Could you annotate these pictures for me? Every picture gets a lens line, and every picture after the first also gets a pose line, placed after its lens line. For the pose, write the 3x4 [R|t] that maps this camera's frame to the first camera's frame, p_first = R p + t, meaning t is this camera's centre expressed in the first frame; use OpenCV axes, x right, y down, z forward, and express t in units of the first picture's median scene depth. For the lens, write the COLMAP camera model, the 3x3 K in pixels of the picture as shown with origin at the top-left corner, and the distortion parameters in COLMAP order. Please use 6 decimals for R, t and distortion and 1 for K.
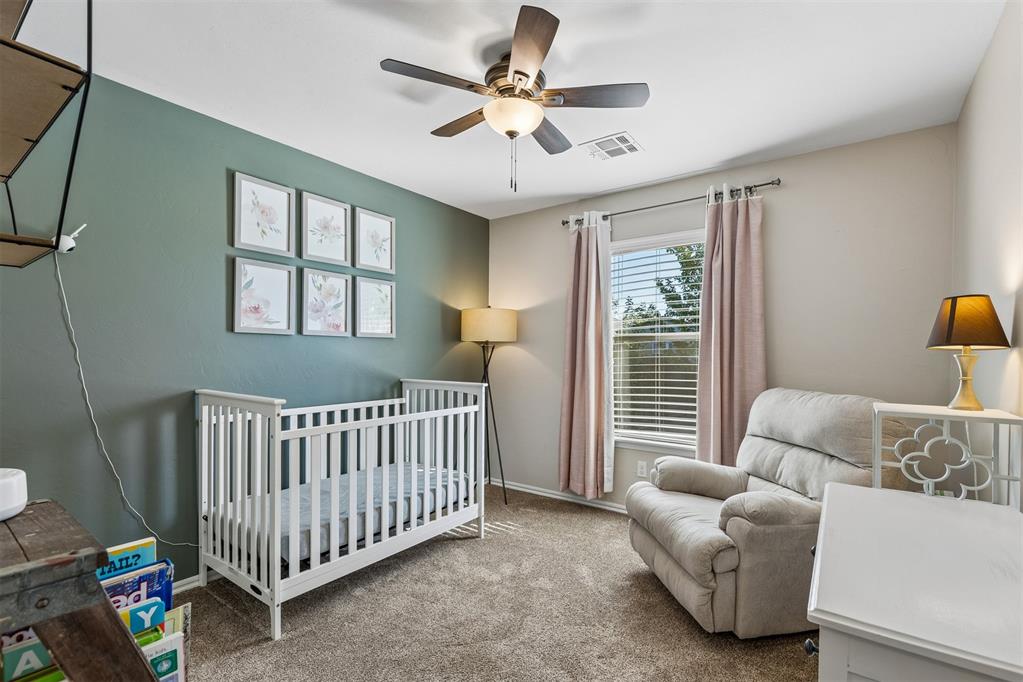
lens RADIAL K [[461.0, 0, 511.9], [0, 461.0, 342.2], [0, 0, 1]] dist [0.000669, -0.000142]
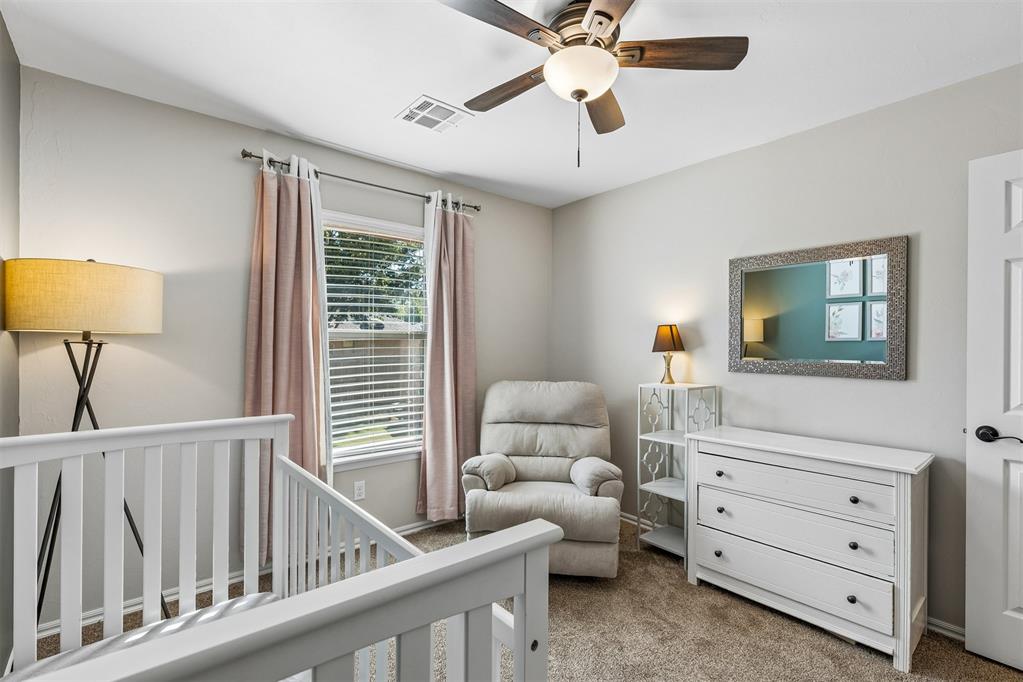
lens RADIAL K [[461.0, 0, 511.9], [0, 461.0, 342.2], [0, 0, 1]] dist [0.000669, -0.000142]
pose [[0.248707, 0.003593, 0.968572, -0.606127], [-0.028715, 0.999581, 0.003666, -0.009571], [-0.968153, -0.028725, 0.248706, 0.670037]]
